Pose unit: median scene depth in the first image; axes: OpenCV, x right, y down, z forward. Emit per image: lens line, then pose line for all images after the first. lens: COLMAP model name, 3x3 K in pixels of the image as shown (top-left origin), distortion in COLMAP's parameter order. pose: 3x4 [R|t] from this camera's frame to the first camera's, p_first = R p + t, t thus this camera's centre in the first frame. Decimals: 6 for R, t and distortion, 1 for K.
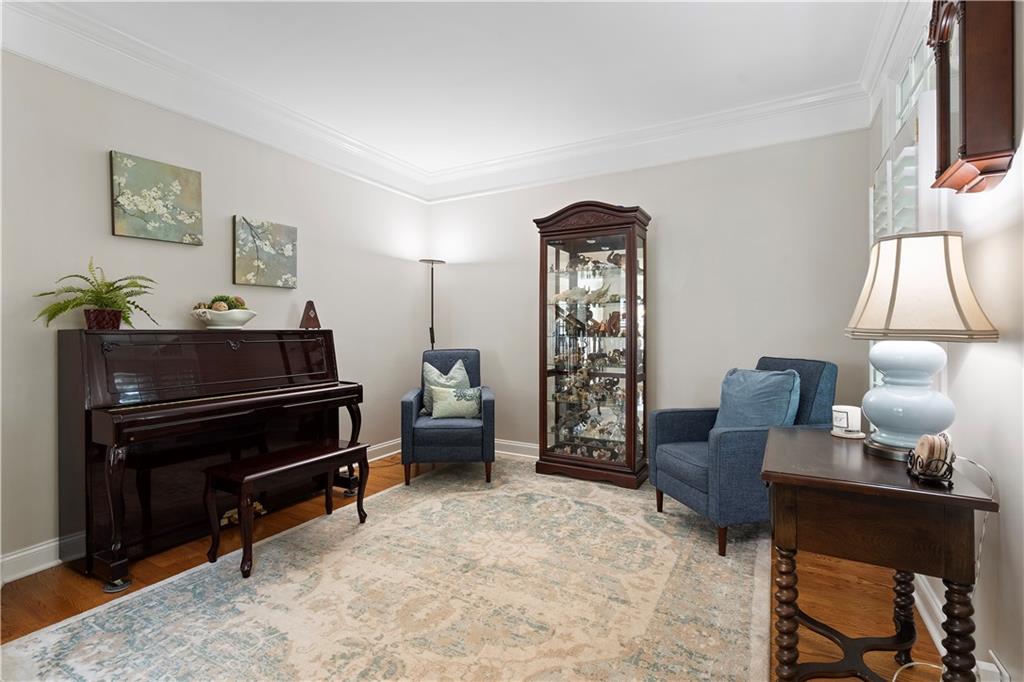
lens RADIAL K [[466.3, 0, 520.0], [0, 466.3, 326.0], [0, 0, 1]] dist [0.000396, 0.000769]
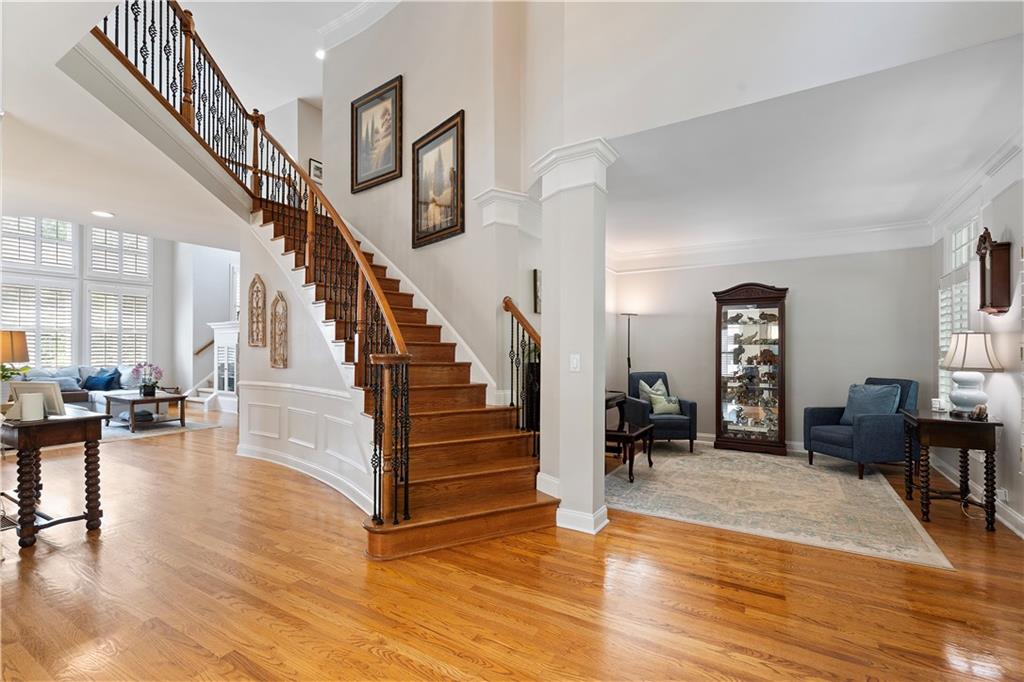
lens RADIAL K [[466.3, 0, 509.6], [0, 466.3, 345.4], [0, 0, 1]] dist [0.000396, 0.000769]
pose [[0.999496, 0.001850, -0.031696, -0.973182], [-0.001884, 0.999998, -0.001054, -0.062722], [0.031694, 0.001113, 0.999497, -0.995174]]
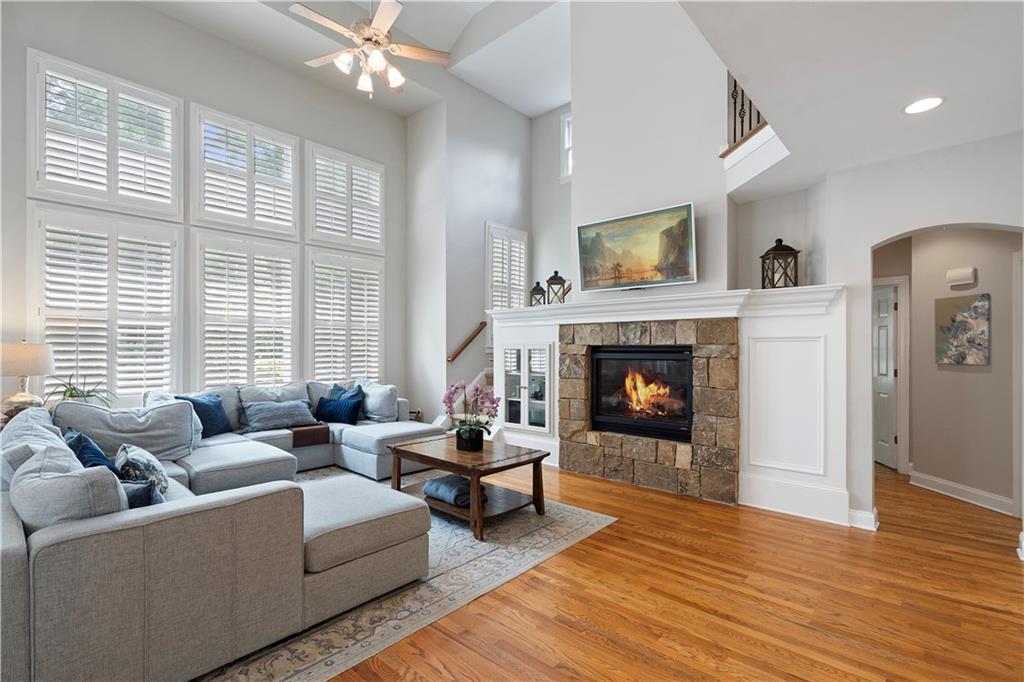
lens RADIAL K [[466.3, 0, 508.5], [0, 466.3, 345.8], [0, 0, 1]] dist [0.000396, 0.000769]
pose [[0.977061, -0.000921, -0.212956, -2.944262], [0.001686, 0.999993, 0.003410, -0.075538], [0.212952, -0.003691, 0.977056, 0.491071]]
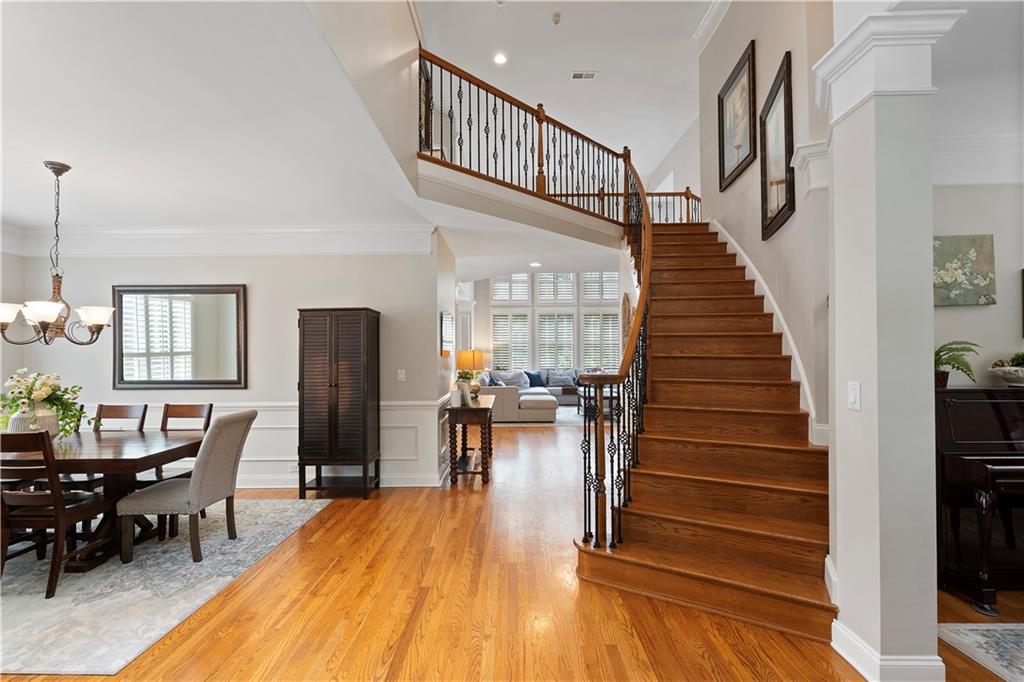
lens RADIAL K [[466.3, 0, 510.8], [0, 466.3, 346.7], [0, 0, 1]] dist [0.000396, 0.000769]
pose [[0.485924, -0.013770, -0.873892, -0.367960], [0.013288, 0.999877, -0.008366, -0.103439], [0.873900, -0.007547, 0.486047, -0.559600]]
